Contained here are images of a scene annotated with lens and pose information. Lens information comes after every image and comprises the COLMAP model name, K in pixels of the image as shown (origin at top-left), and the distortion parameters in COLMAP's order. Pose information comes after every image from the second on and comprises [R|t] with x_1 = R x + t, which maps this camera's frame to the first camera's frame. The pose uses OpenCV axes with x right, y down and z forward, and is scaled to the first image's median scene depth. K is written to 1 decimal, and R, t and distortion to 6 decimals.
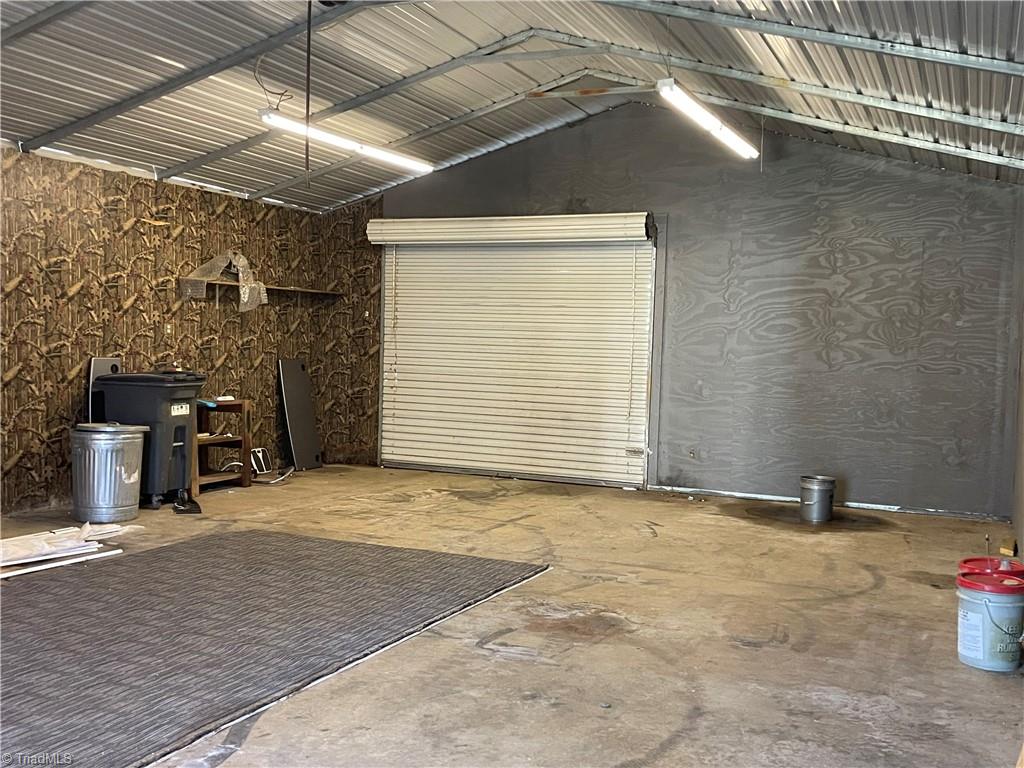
lens RADIAL K [[1059.1, 0, 513.2], [0, 1059.1, 383.4], [0, 0, 1]] dist [0.021521, 0.000000]
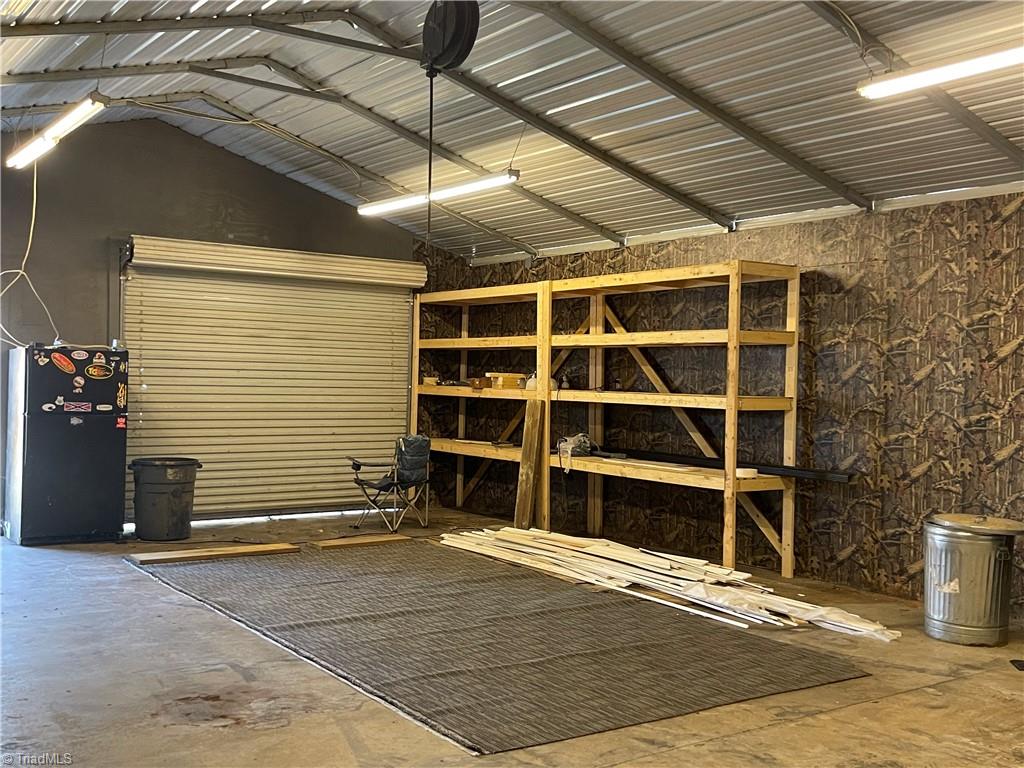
lens RADIAL K [[1059.1, 0, 513.6], [0, 1059.1, 383.7], [0, 0, 1]] dist [0.021521, 0.000000]
pose [[-0.505890, -0.039454, -0.861695, 0.670933], [-0.075925, 0.997113, -0.001080, -0.047894], [0.859250, 0.064878, -0.507425, 1.572226]]
